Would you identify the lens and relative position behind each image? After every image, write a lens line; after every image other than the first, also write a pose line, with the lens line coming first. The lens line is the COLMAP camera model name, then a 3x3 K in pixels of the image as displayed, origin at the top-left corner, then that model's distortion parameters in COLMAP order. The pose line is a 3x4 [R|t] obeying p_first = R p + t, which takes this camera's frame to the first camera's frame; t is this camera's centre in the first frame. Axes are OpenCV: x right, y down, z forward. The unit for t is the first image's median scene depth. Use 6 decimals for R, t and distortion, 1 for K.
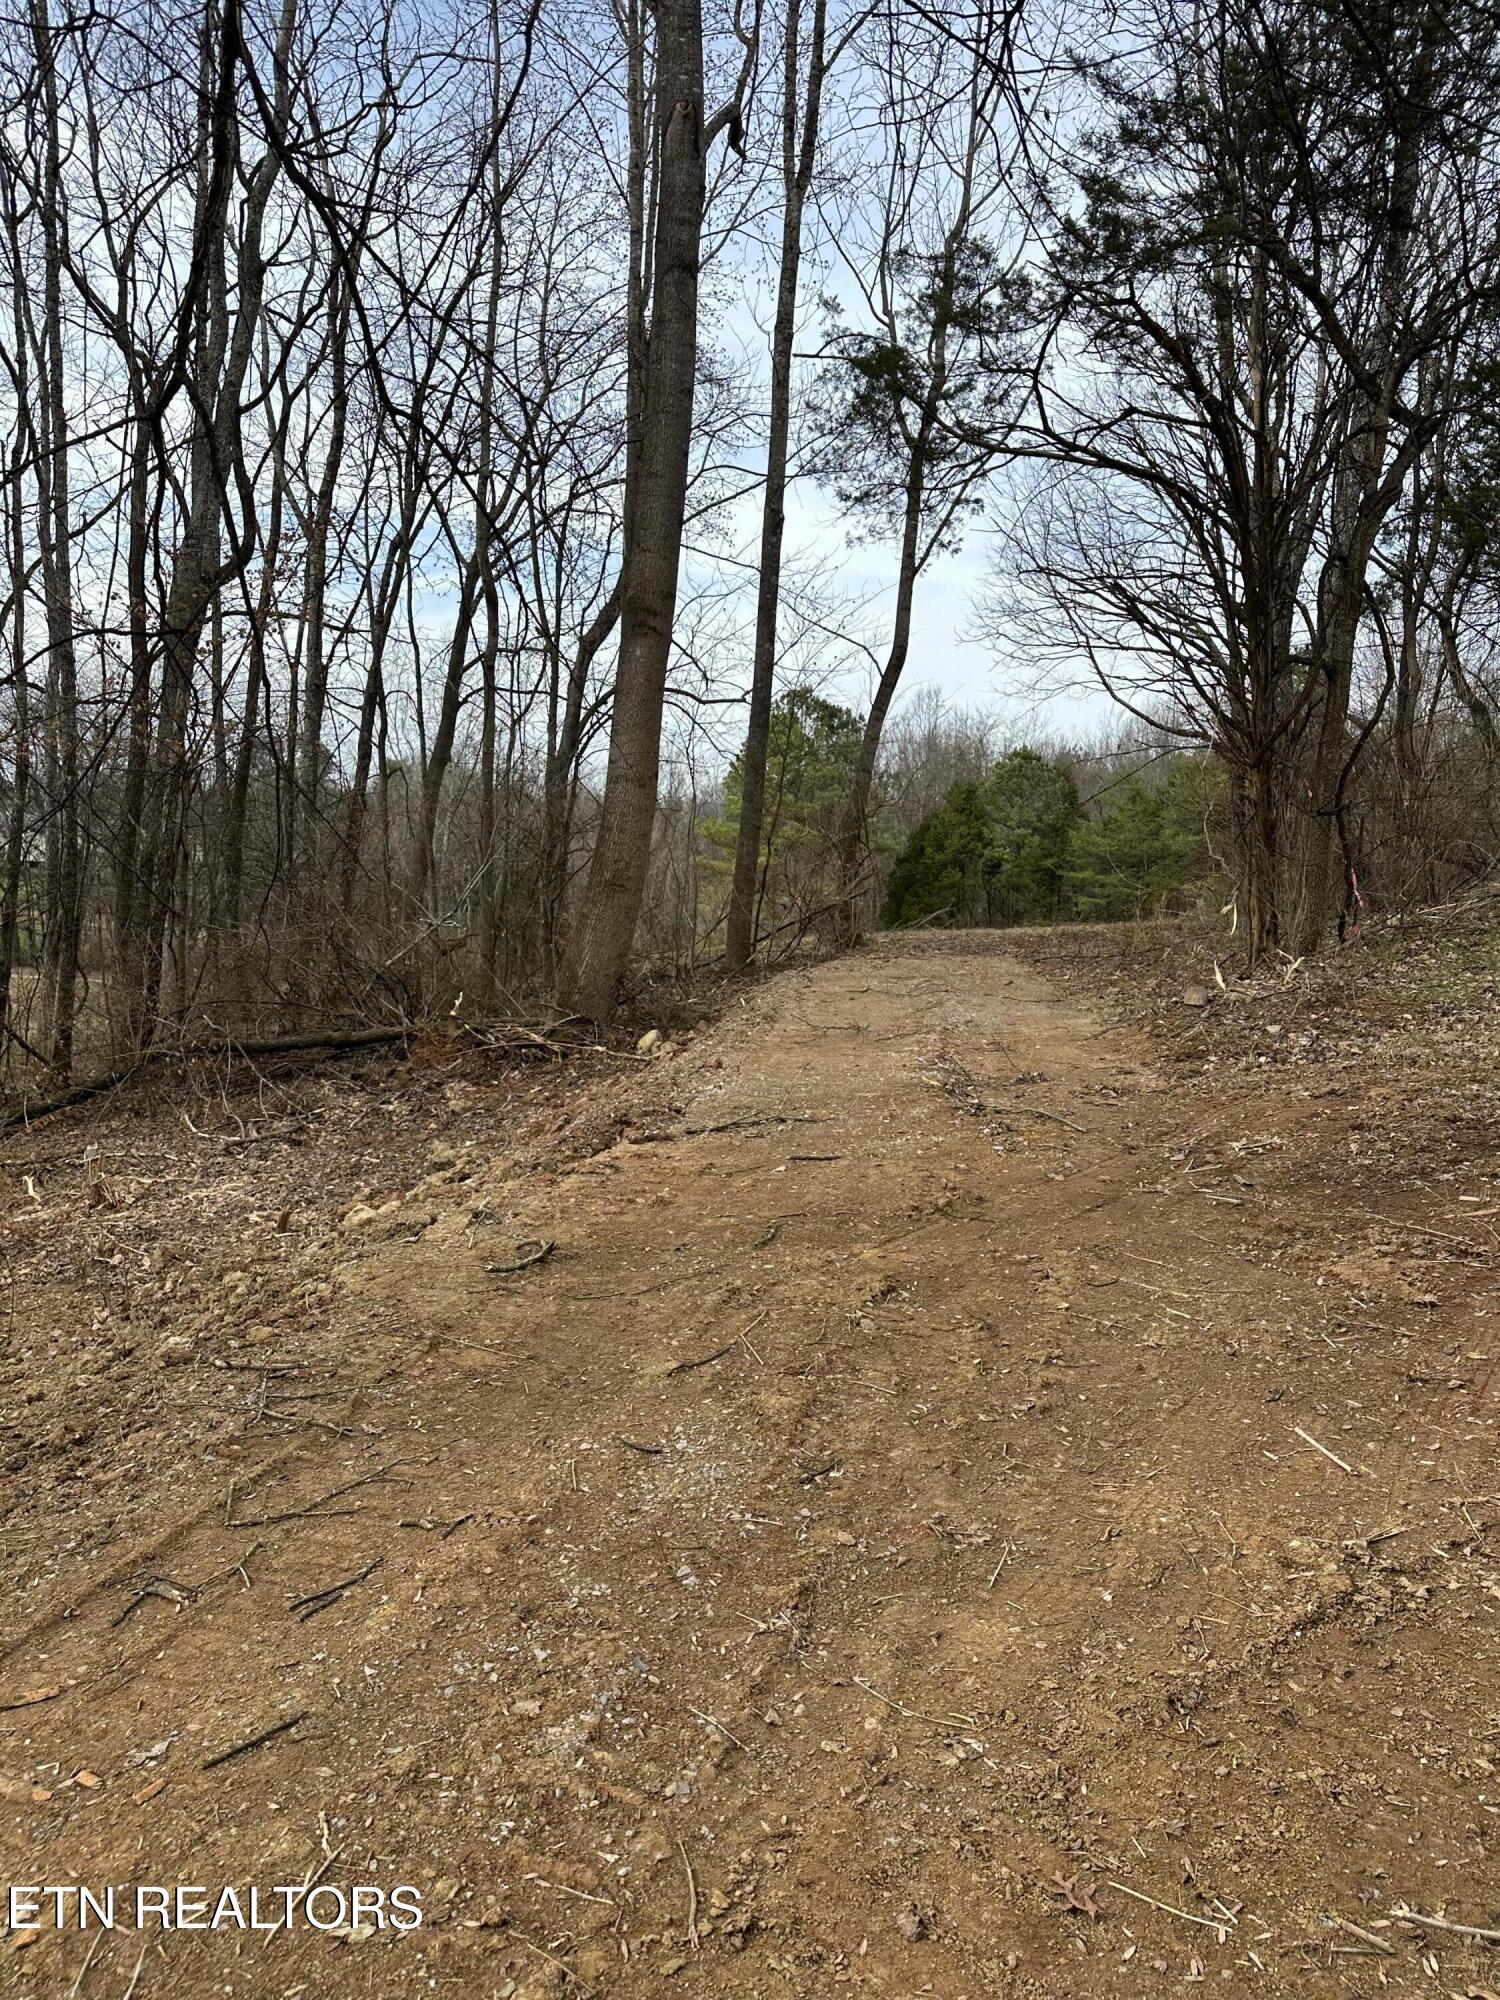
lens RADIAL K [[1386.2, 0, 748.0], [0, 1386.2, 1002.1], [0, 0, 1]] dist [0.045742, 0.000760]
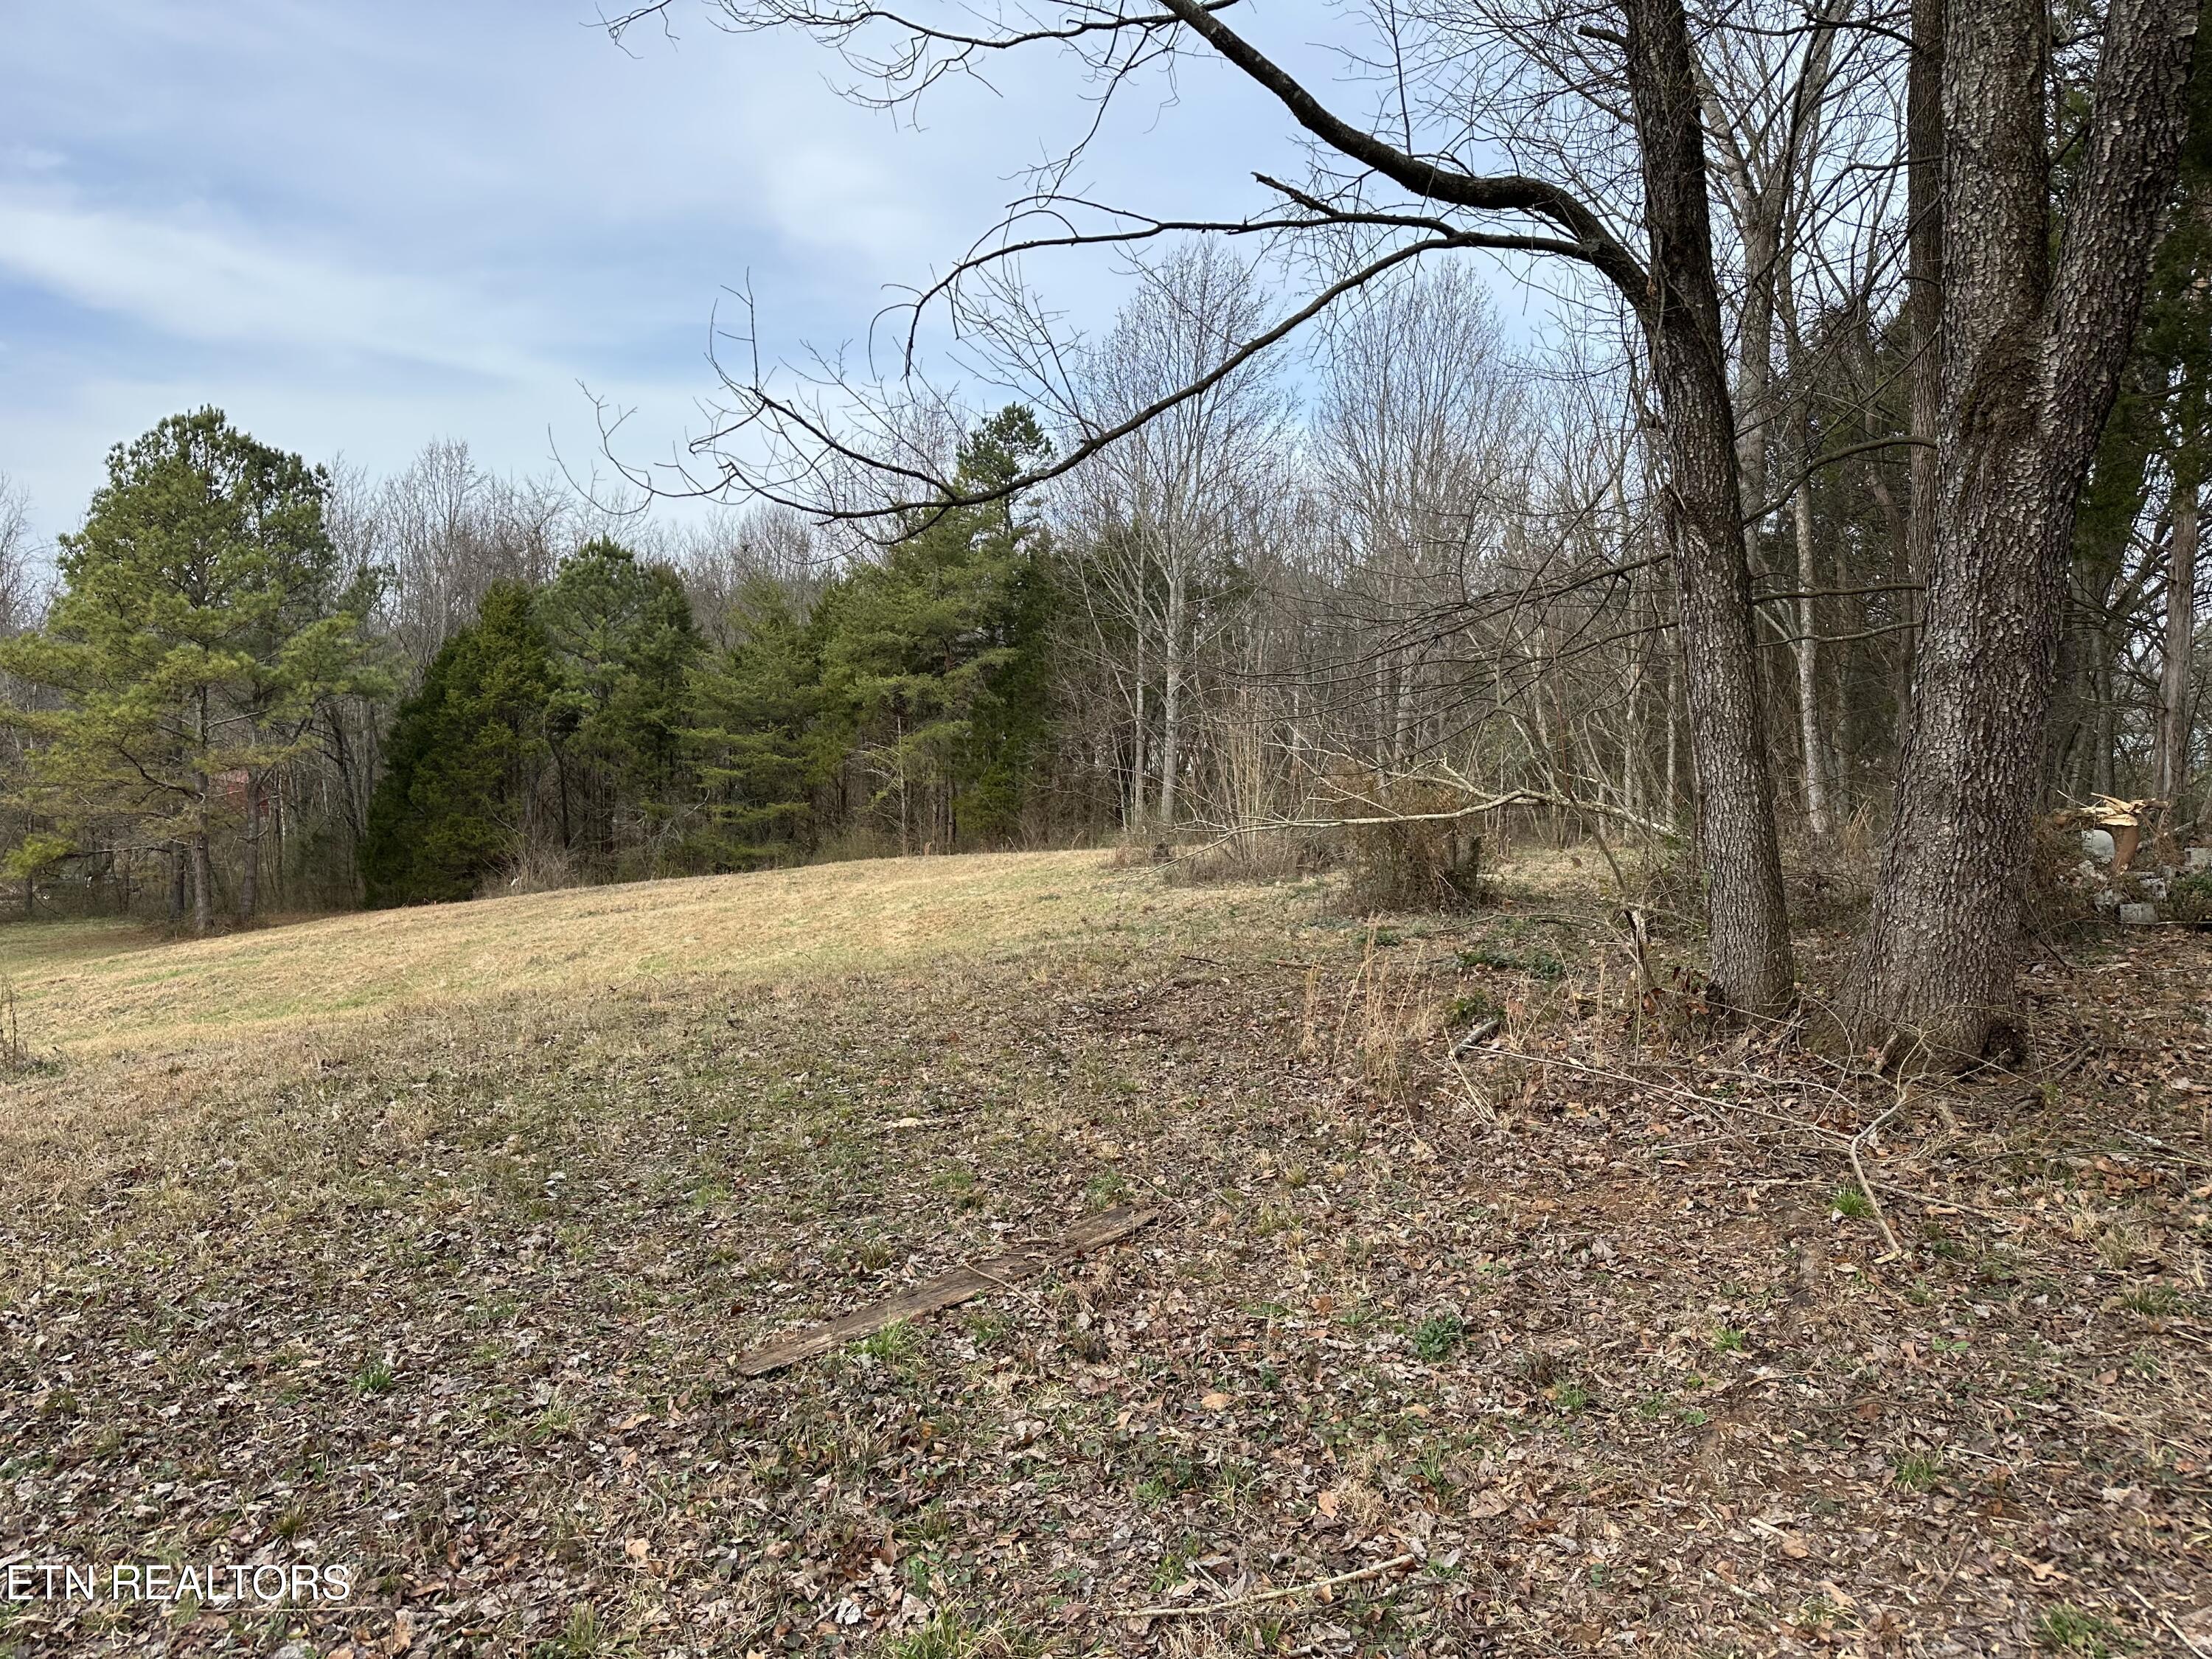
lens RADIAL K [[1533.1, 0, 1107.4], [0, 1533.1, 837.1], [0, 0, 1]] dist [0.045742, 0.000760]
pose [[0.874386, -0.033850, 0.484048, 0.047889], [0.043962, 0.998988, -0.009553, -0.024995], [-0.483235, 0.029633, 0.874989, 0.249844]]
